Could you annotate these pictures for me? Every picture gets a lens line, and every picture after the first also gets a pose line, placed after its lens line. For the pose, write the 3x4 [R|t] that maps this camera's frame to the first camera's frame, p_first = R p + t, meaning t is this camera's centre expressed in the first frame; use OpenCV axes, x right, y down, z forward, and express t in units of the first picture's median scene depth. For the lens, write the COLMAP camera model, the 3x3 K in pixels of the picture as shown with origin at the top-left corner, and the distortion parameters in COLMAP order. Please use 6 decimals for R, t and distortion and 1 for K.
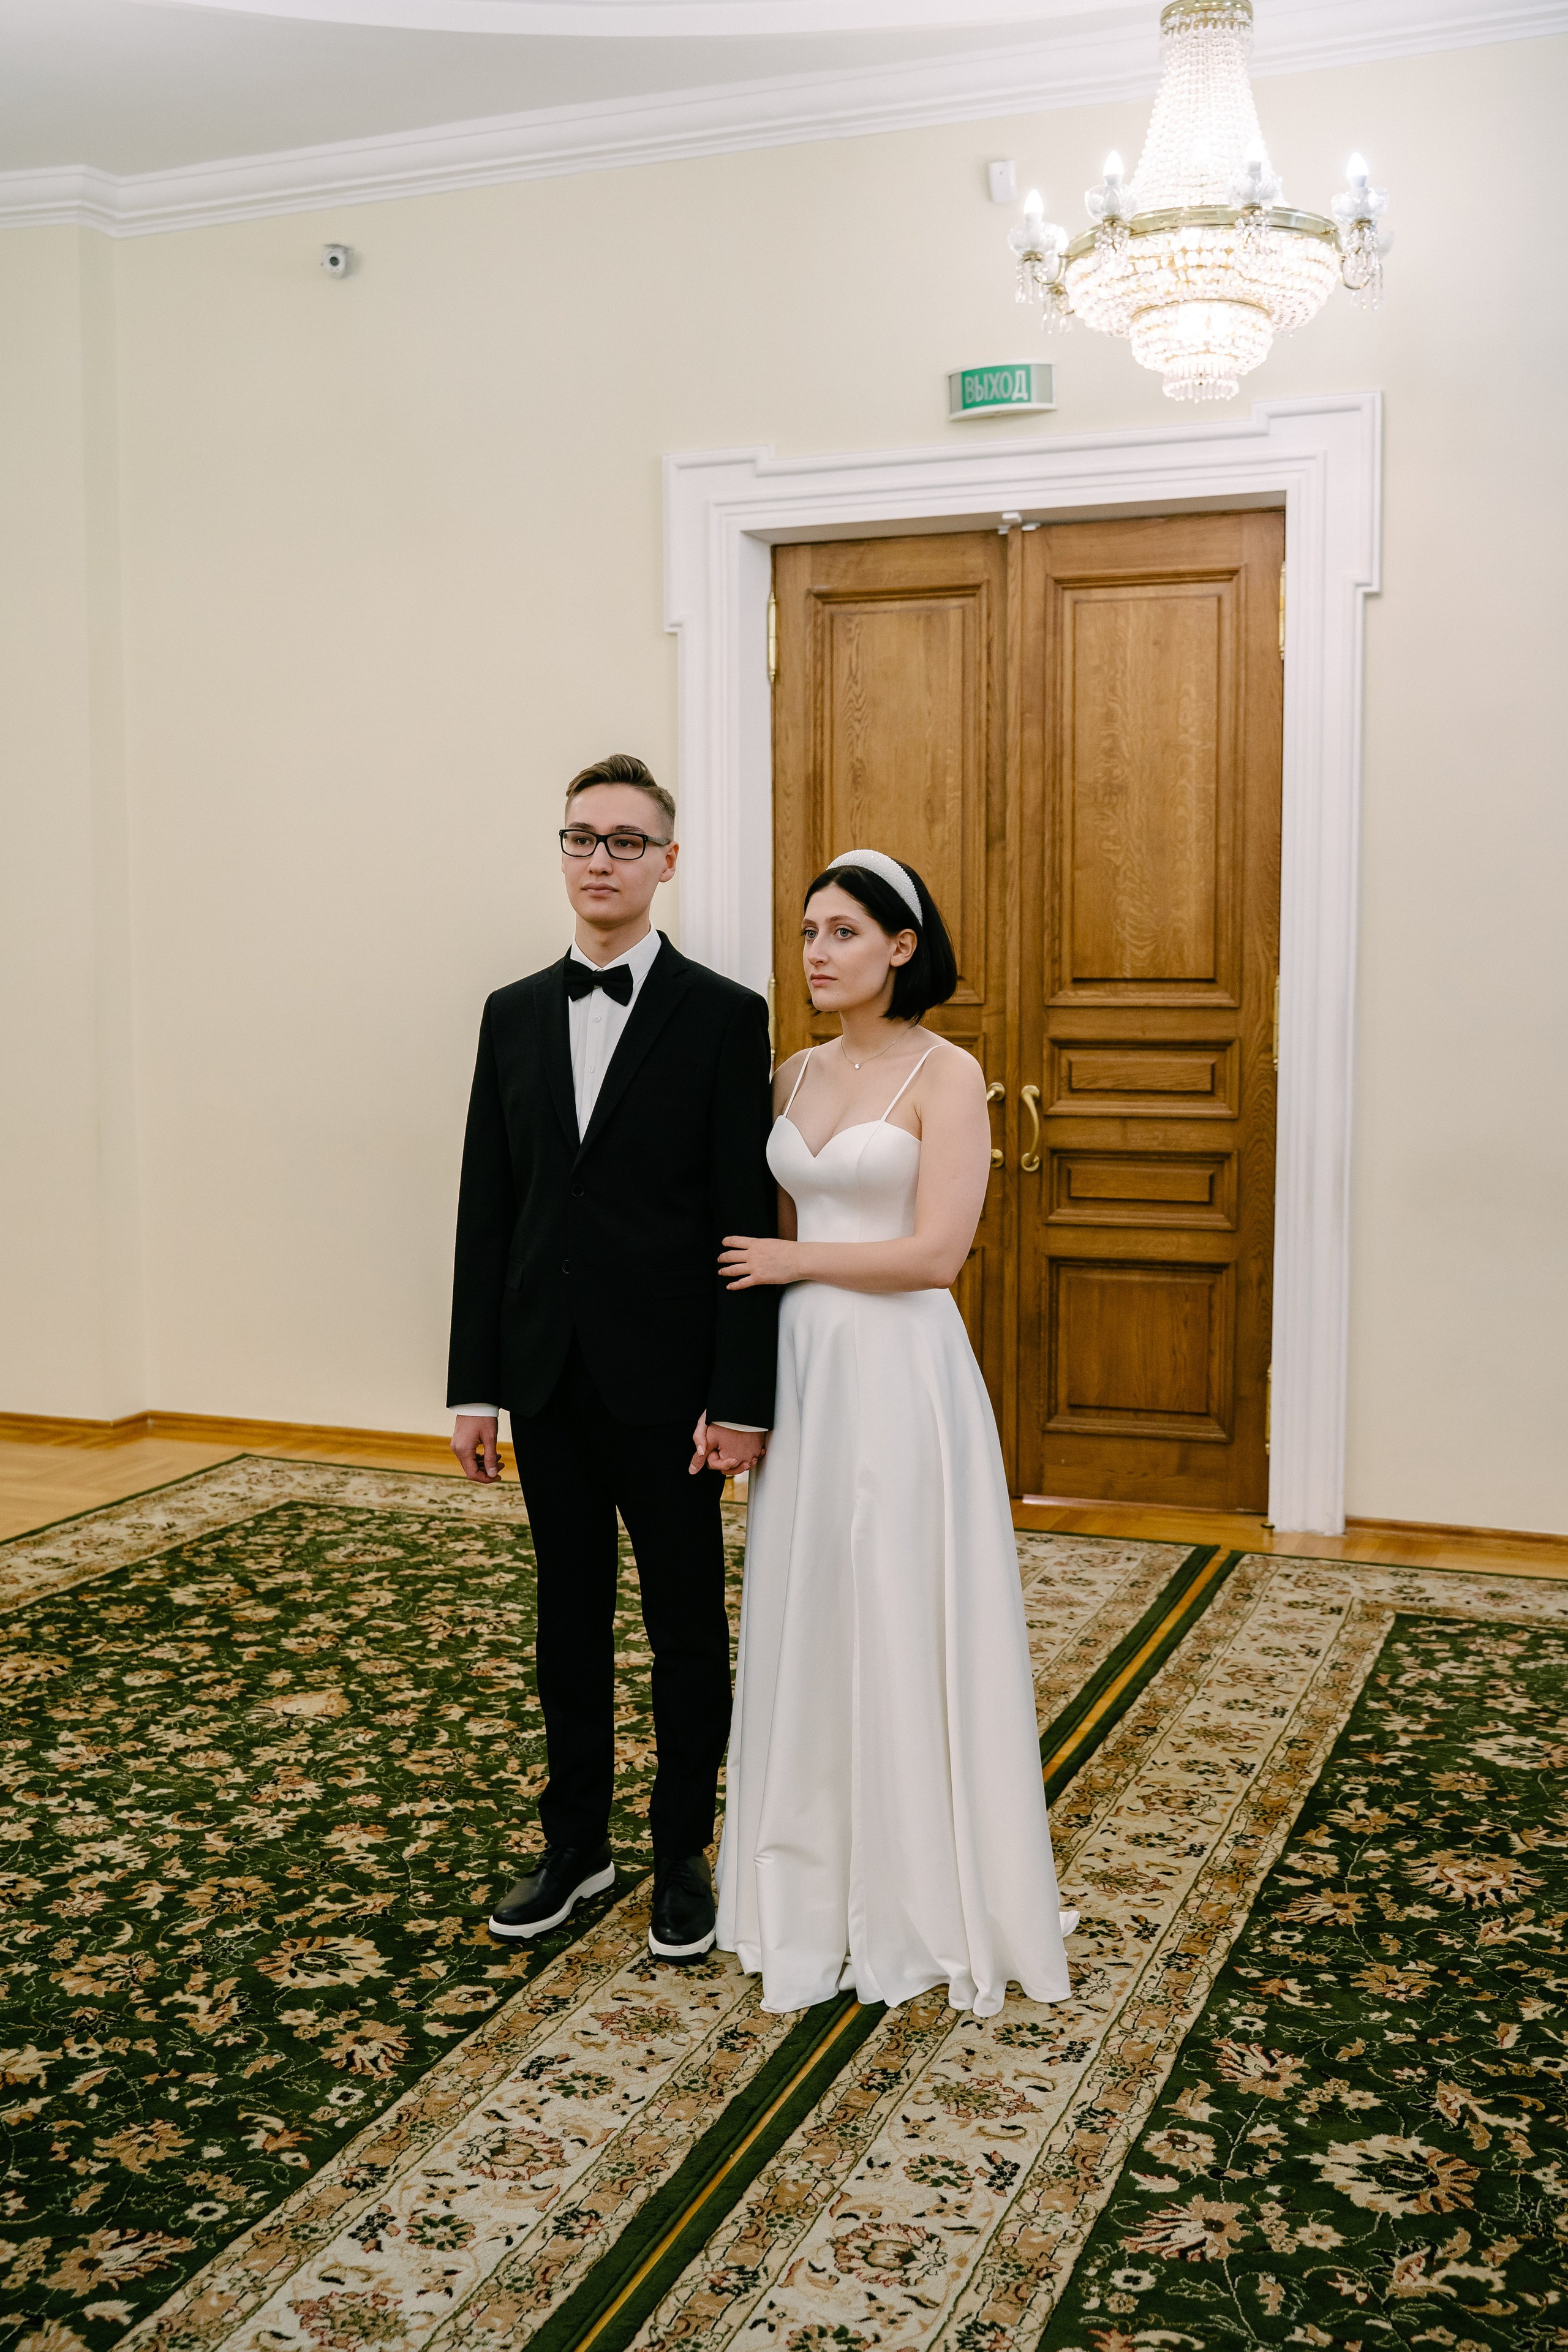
lens RADIAL K [[2391.0, 0, 771.9], [0, 2391.0, 1171.7], [0, 0, 1]] dist [-0.066148, 0.111988]
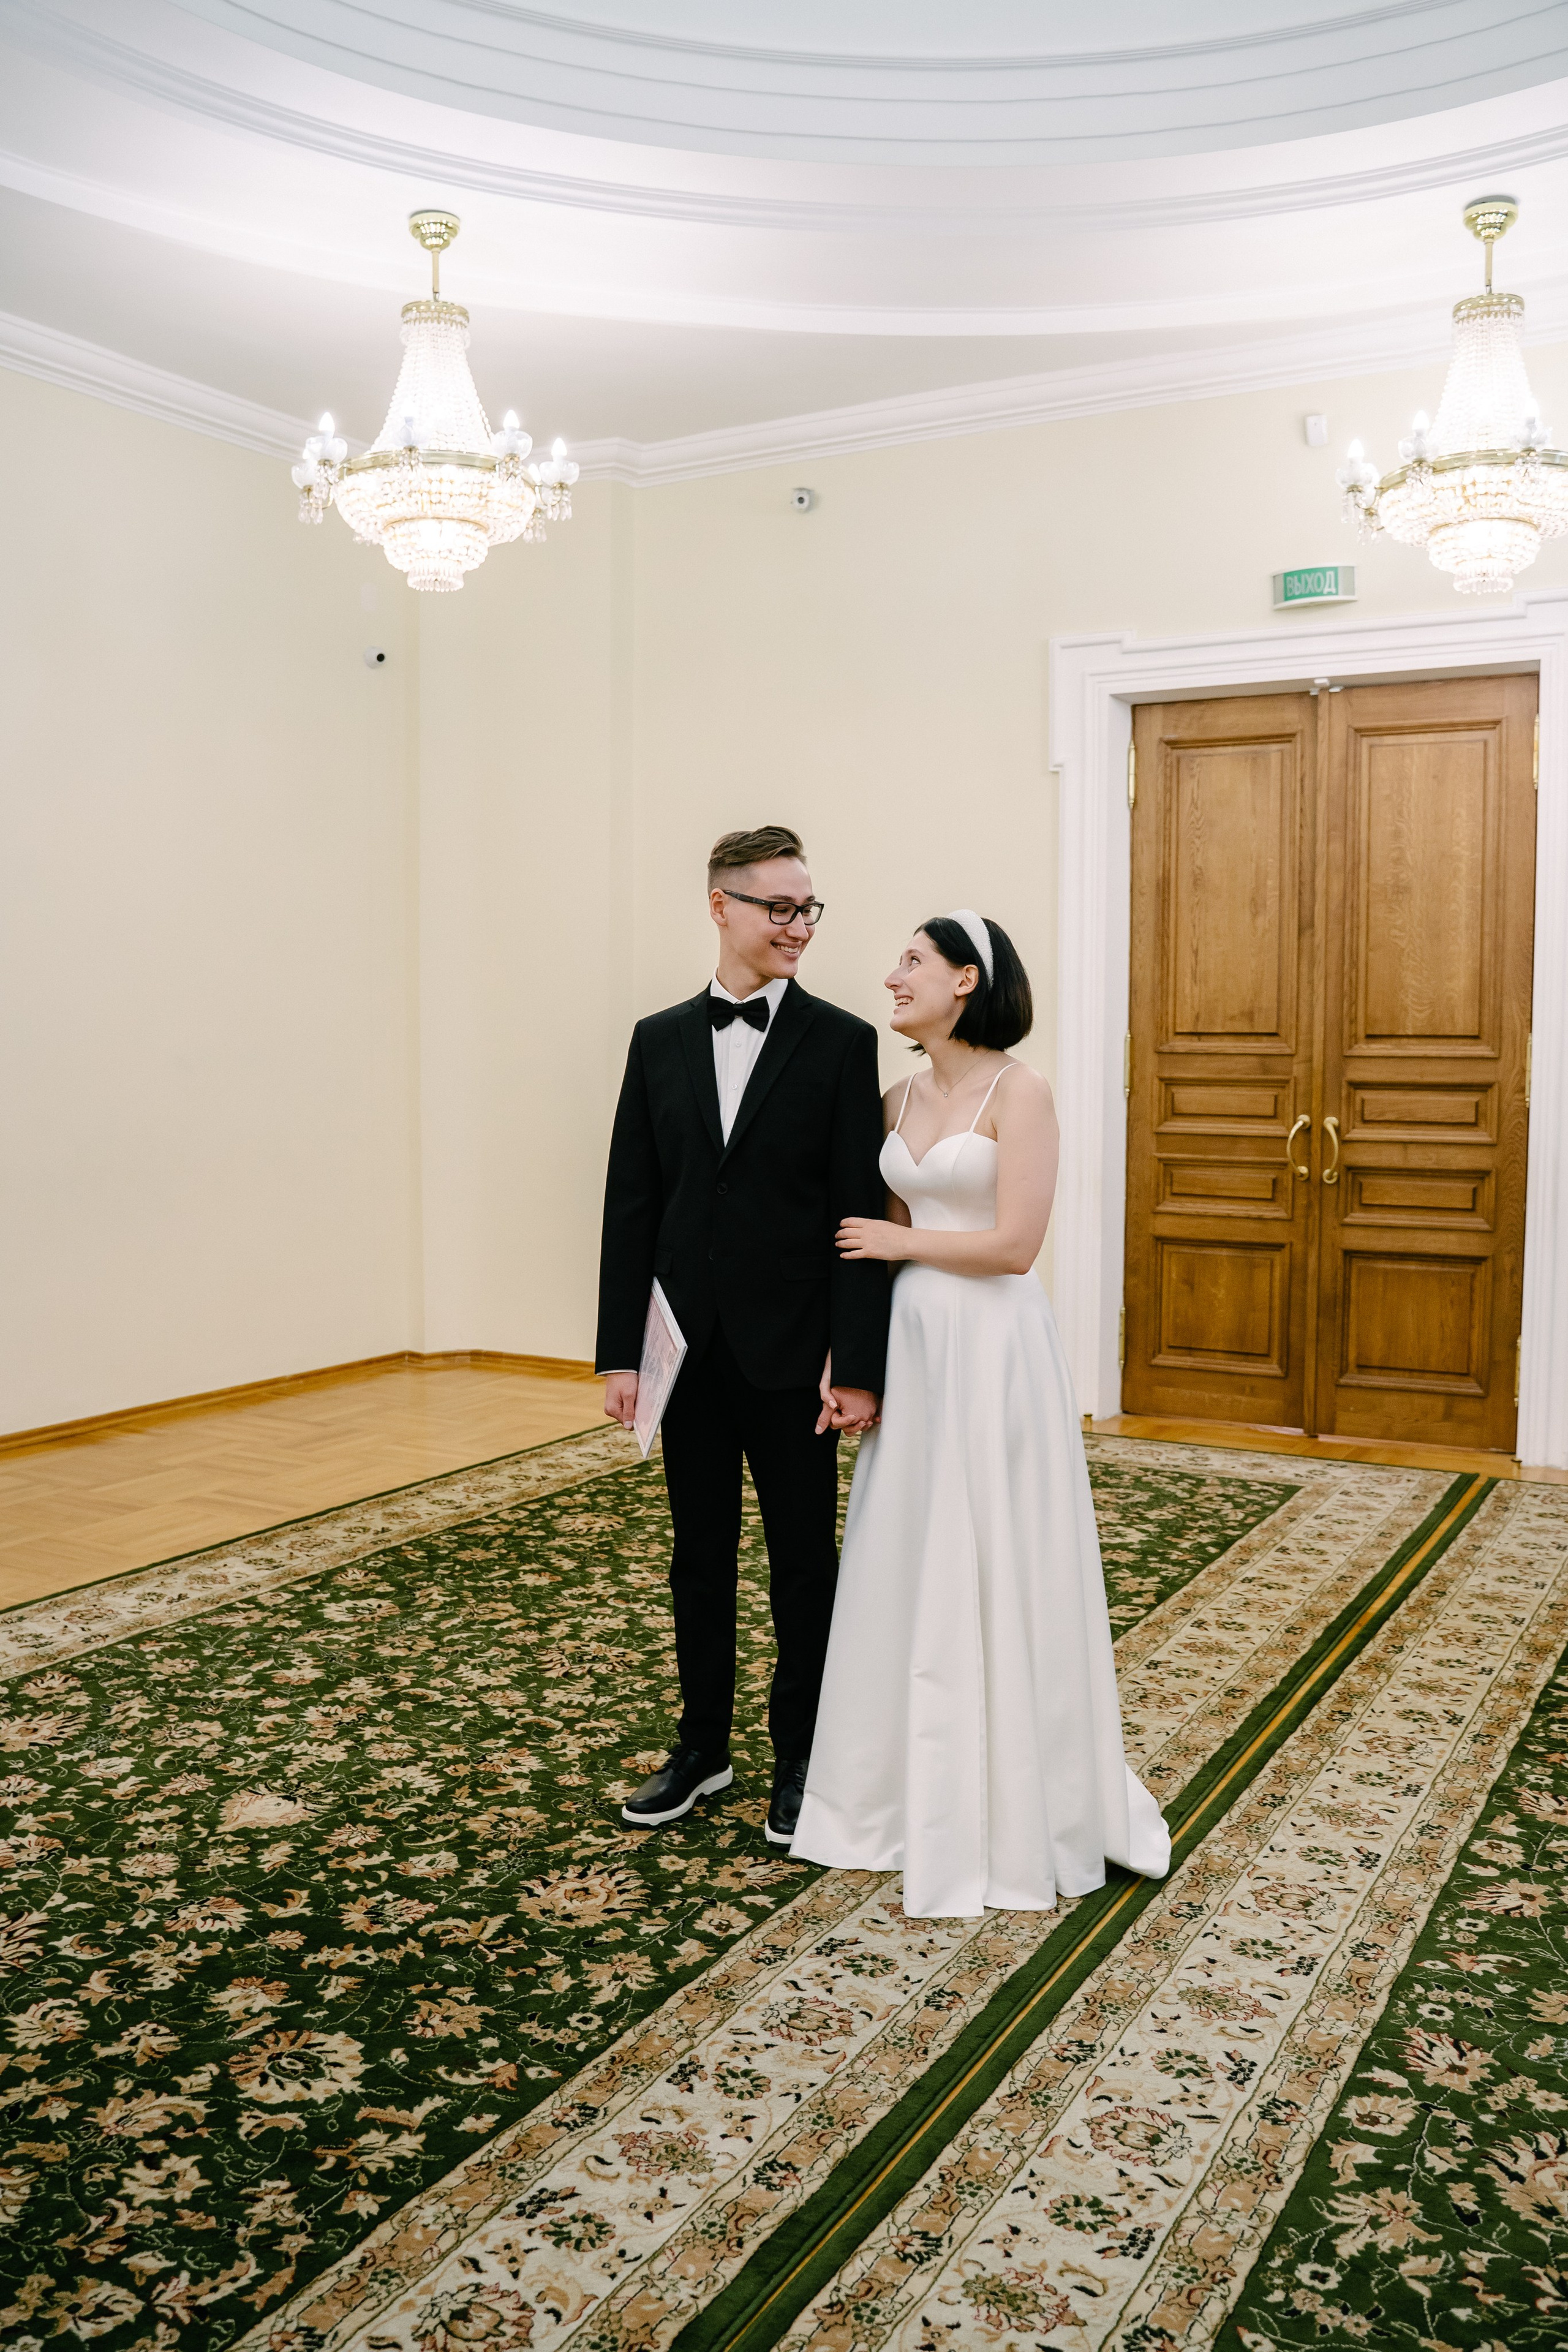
lens RADIAL K [[1948.4, 0, 763.5], [0, 1948.4, 1175.2], [0, 0, 1]] dist [-0.110358, 0.090812]
pose [[0.989657, 0.016461, -0.142504, -0.067973], [-0.019426, 0.999622, -0.019434, 0.031530], [0.142131, 0.022001, 0.989603, -0.115717]]
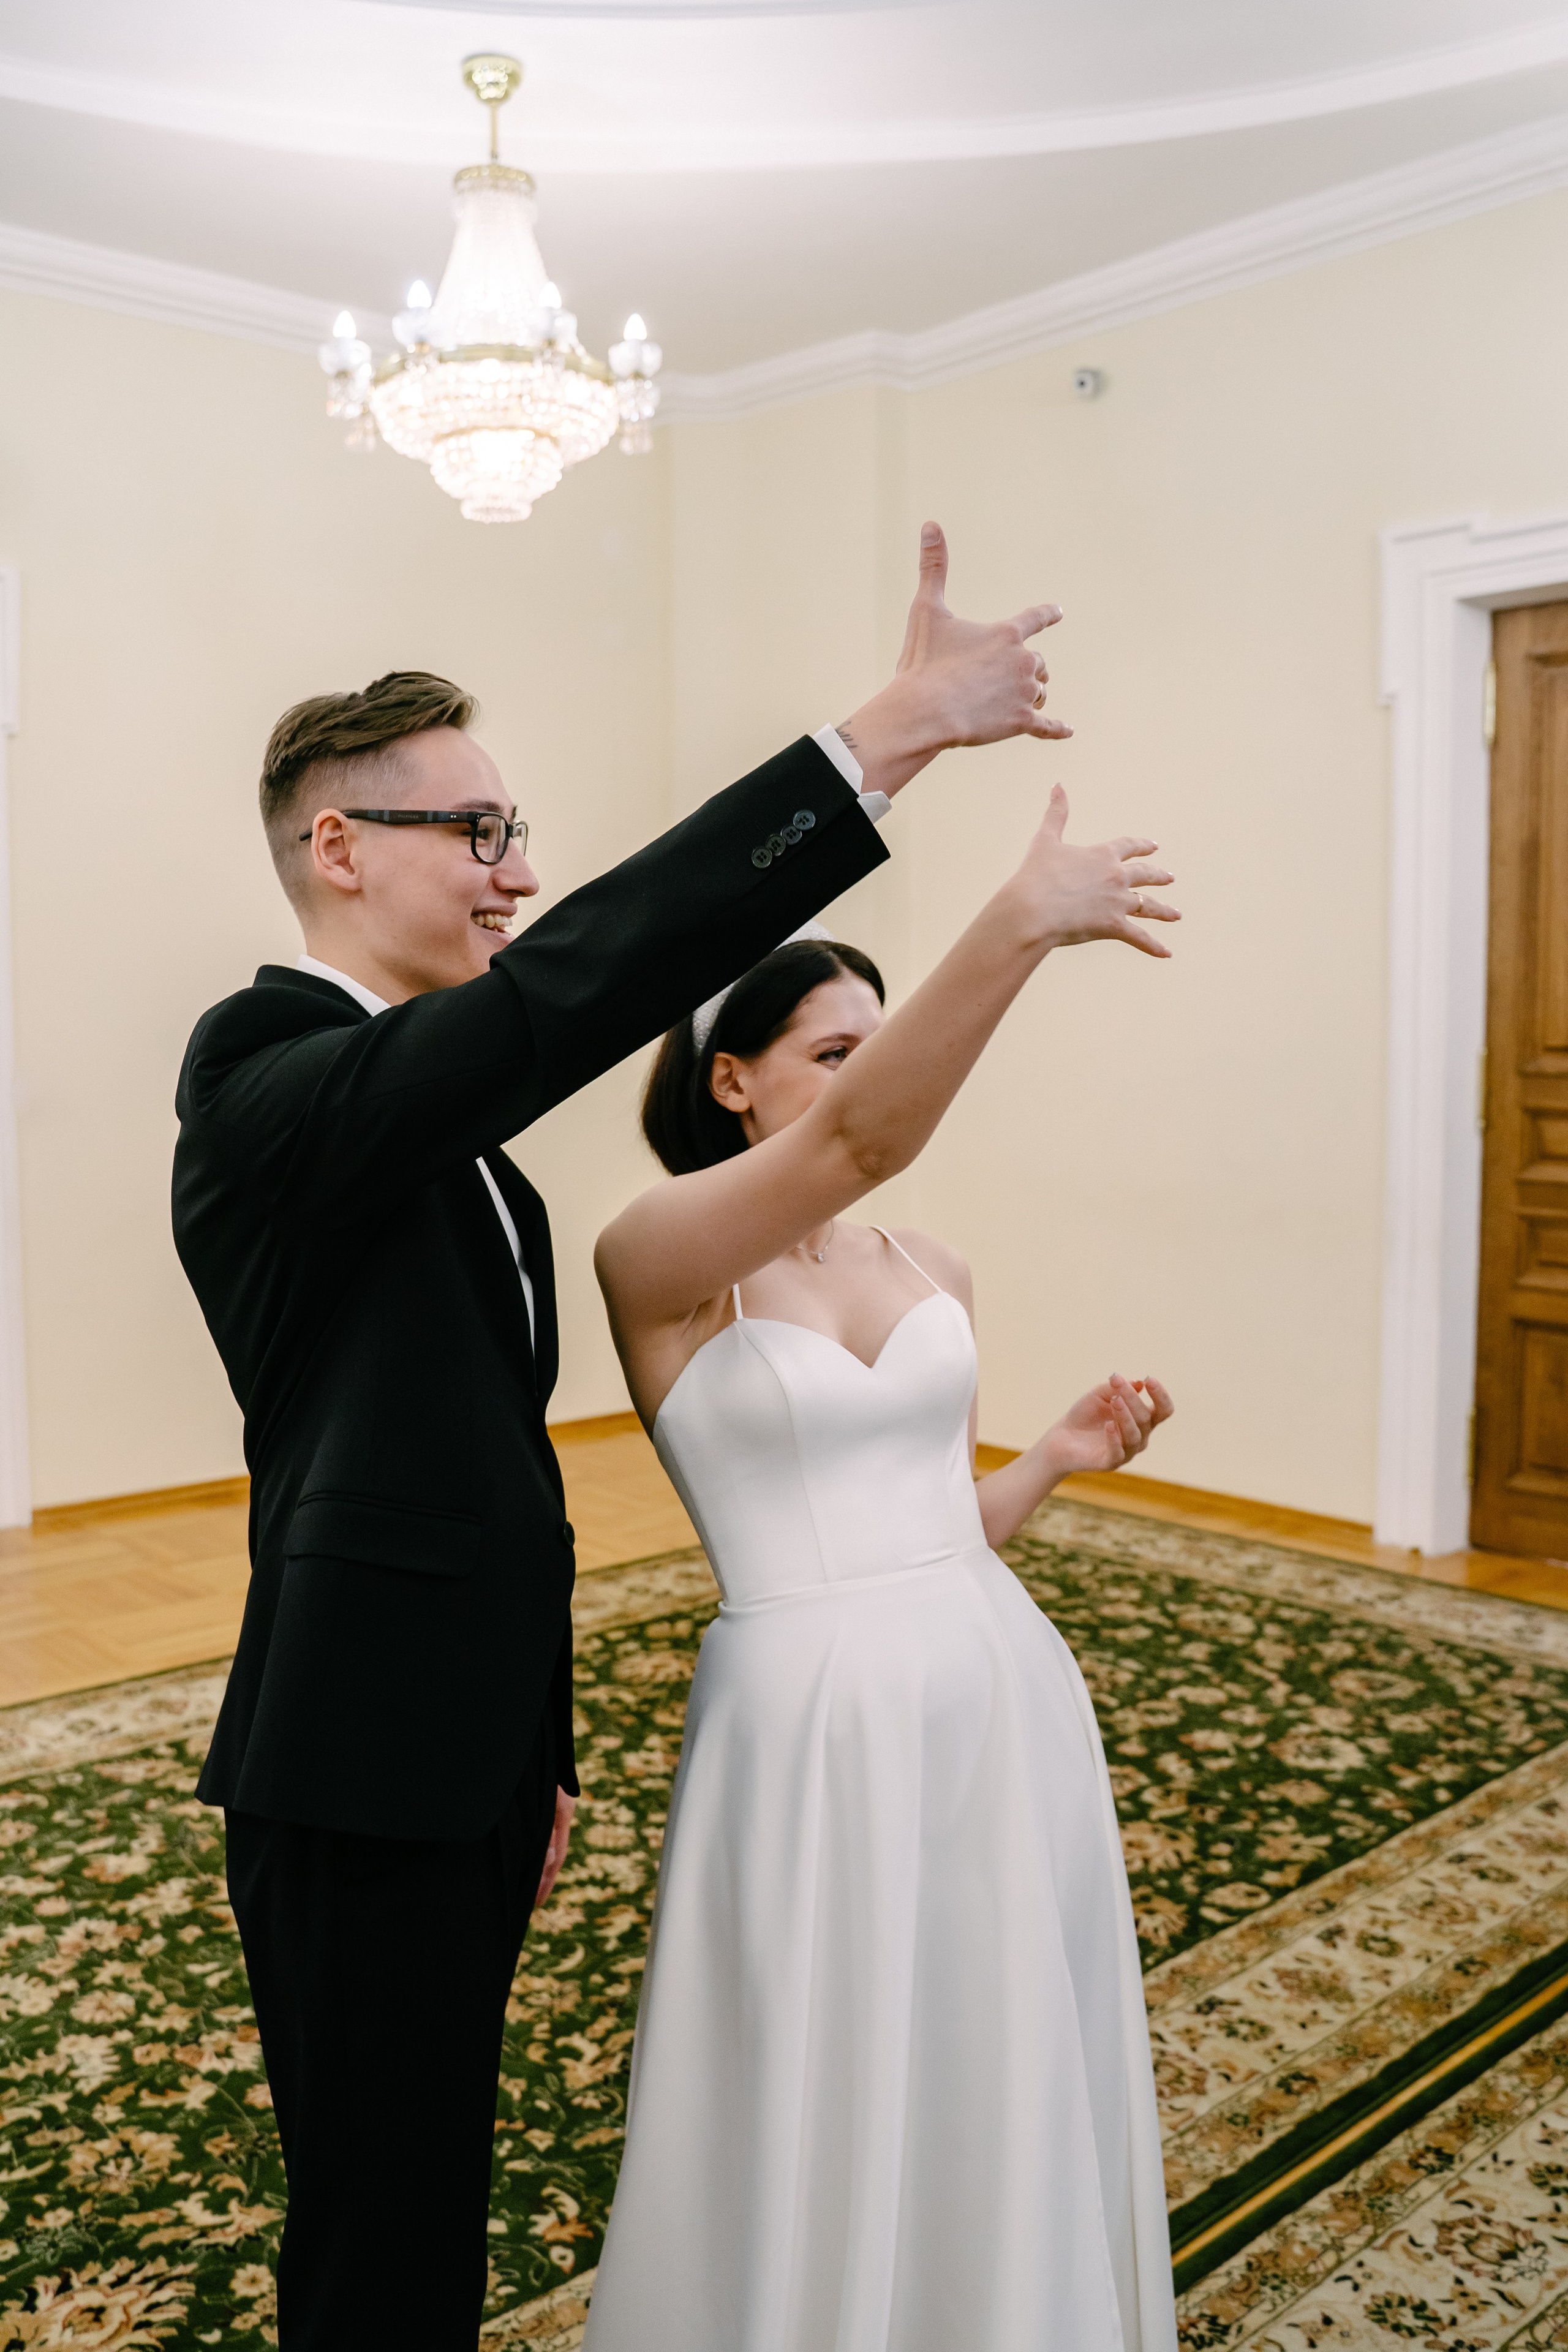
lens RADIAL K [[2007.4, 0, 737.7], [0, 2007.4, 1187.2], [0, 0, 1]] dist [-0.111547, 0.096475]
pose [[0.893856, 0.037508, -0.446782, 0.140325], [-0.040733, 0.999167, 0.002388, -0.020412], [0.446500, 0.016064, 0.894640, 0.202291]]
